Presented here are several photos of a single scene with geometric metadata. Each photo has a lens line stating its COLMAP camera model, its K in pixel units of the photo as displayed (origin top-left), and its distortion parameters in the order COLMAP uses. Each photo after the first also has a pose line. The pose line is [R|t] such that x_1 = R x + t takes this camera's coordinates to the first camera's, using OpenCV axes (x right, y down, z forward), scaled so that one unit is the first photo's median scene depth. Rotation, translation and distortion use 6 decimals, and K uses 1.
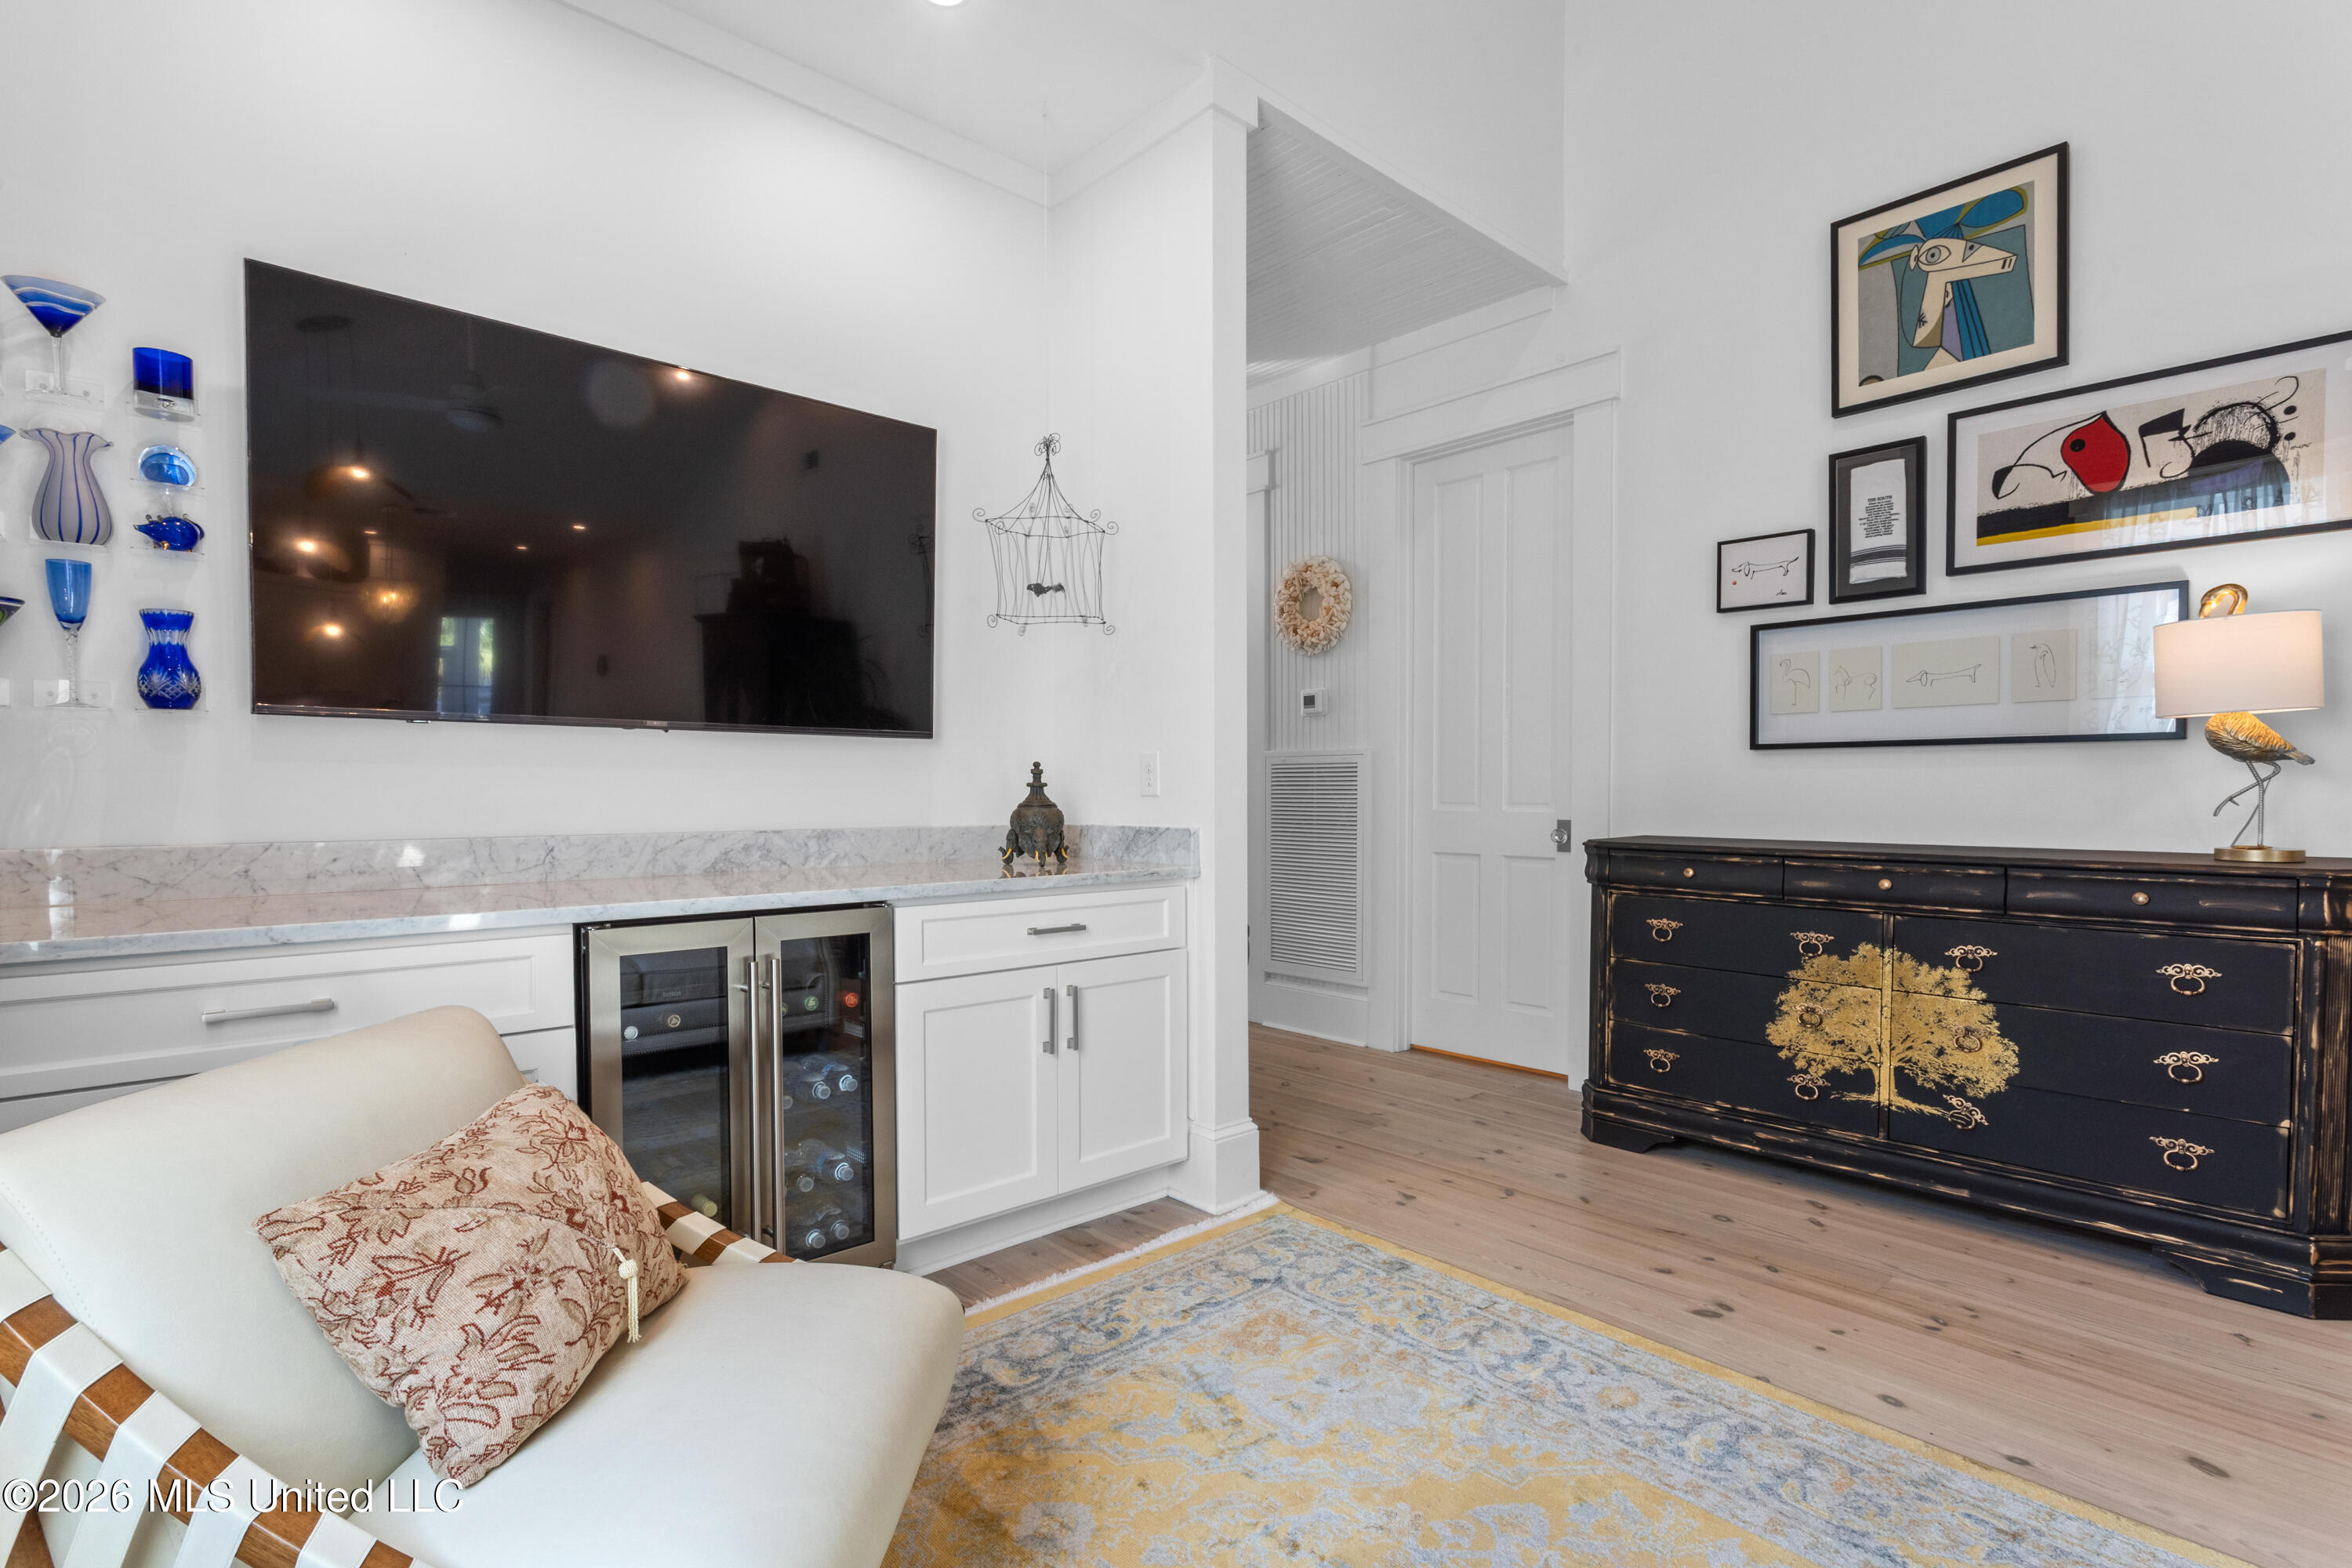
lens RADIAL K [[1107.9, 0, 1161.8], [0, 1107.9, 820.4], [0, 0, 1]] dist [-0.004478, 0.001574]
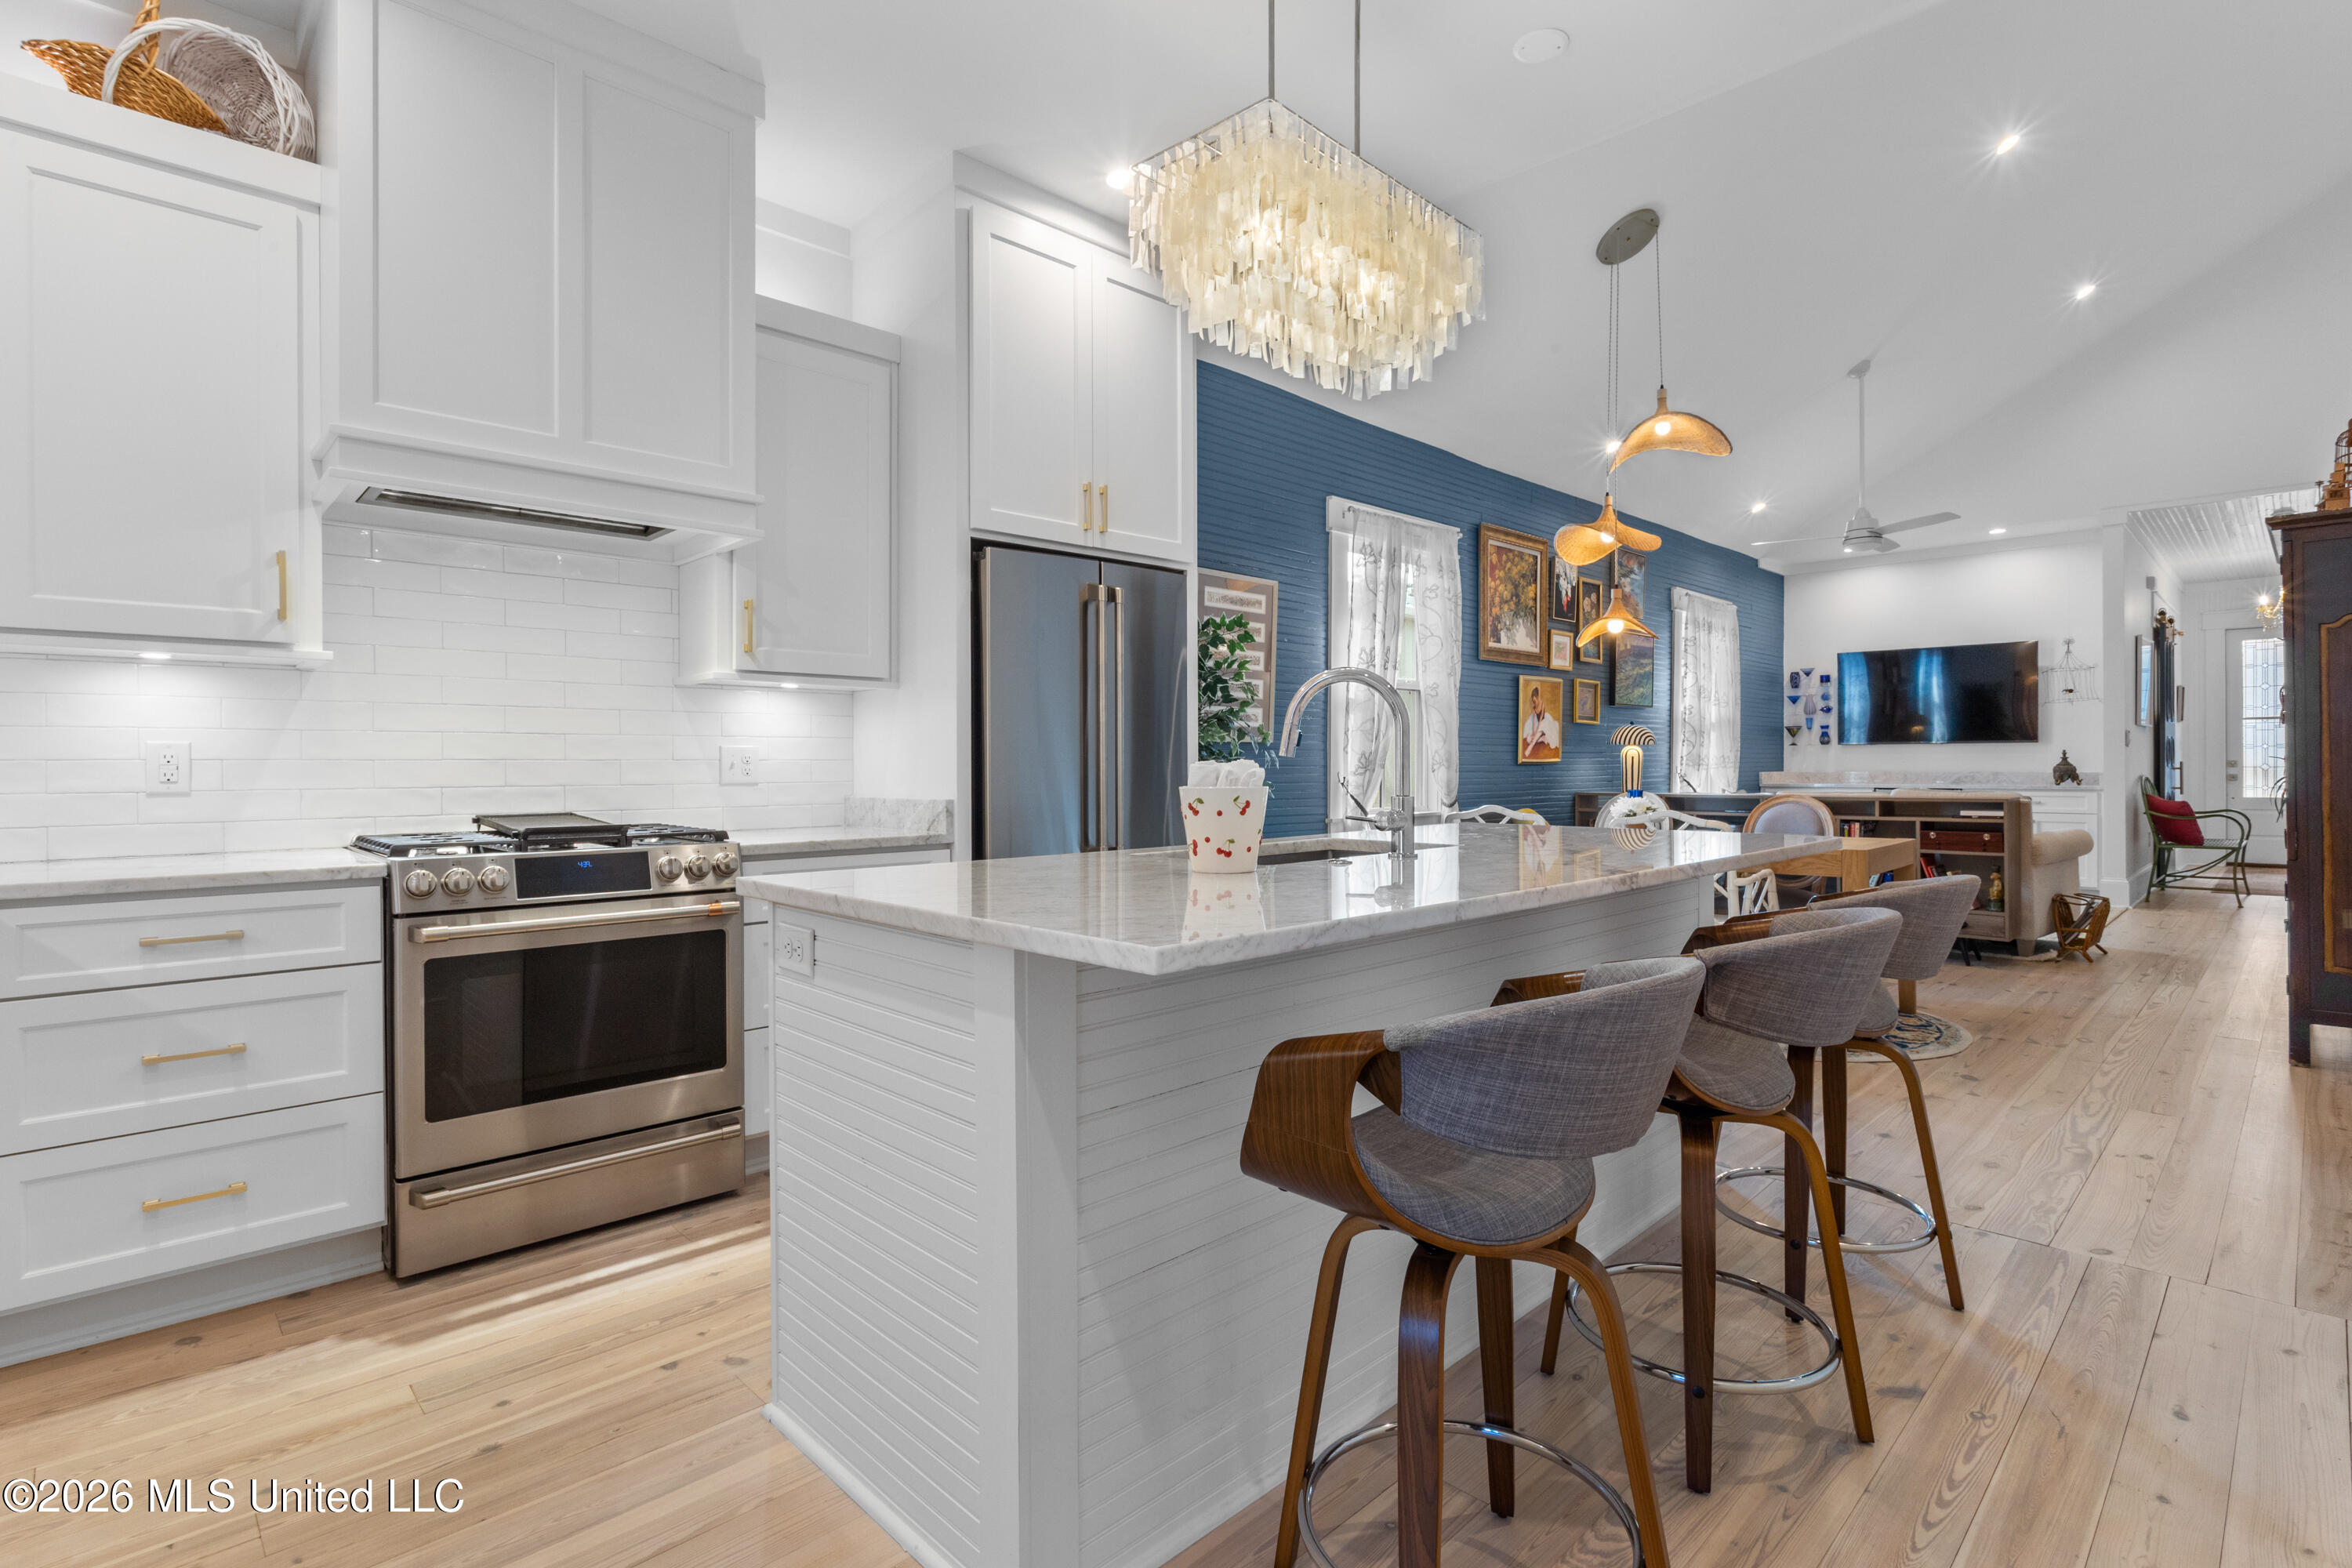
lens RADIAL K [[1107.9, 0, 1168.7], [0, 1107.9, 771.5], [0, 0, 1]] dist [-0.004478, 0.001574]
pose [[0.048555, 0.006308, -0.998801, 2.767044], [-0.023221, 0.999717, 0.005185, 0.045548], [0.998551, 0.022941, 0.048688, -1.545561]]
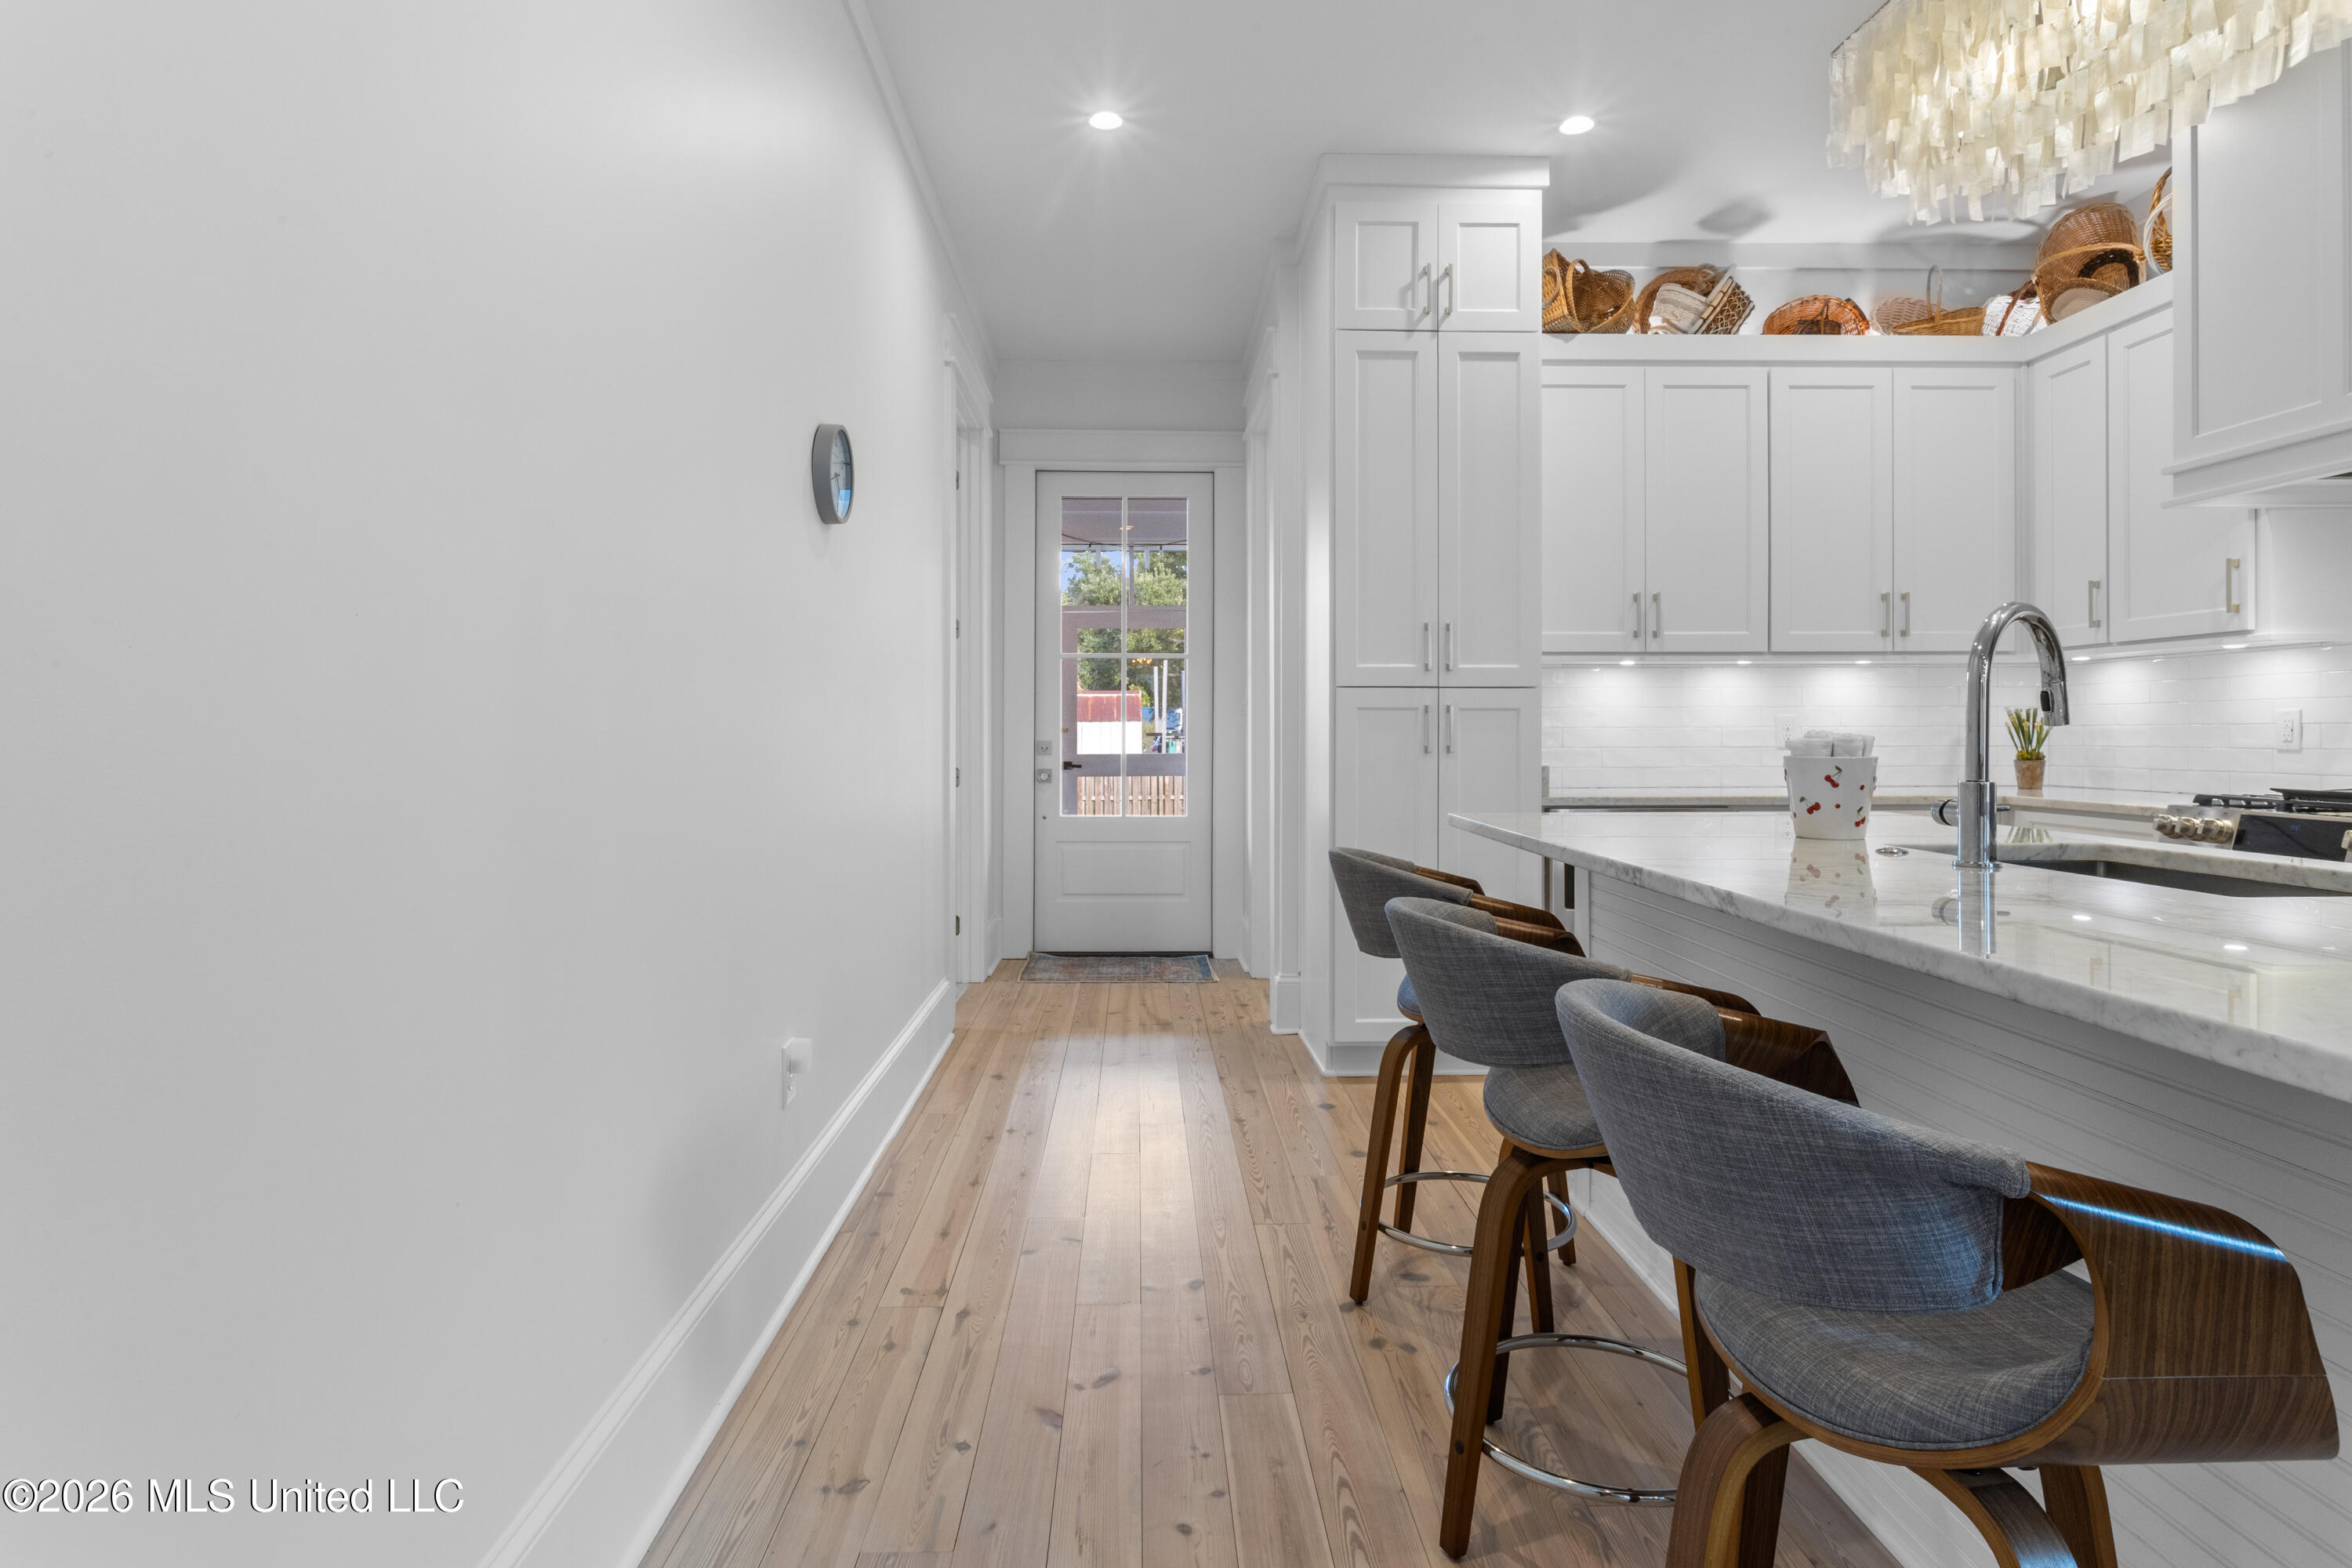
lens RADIAL K [[1184.9, 0, 1157.4], [0, 1184.9, 739.4], [0, 0, 1]] dist [-0.009645, 0.002770]
pose [[-0.767458, -0.000623, 0.641099, 1.937494], [0.021833, 0.999394, 0.027107, 0.016928], [-0.640728, 0.034801, -0.766979, -0.636306]]
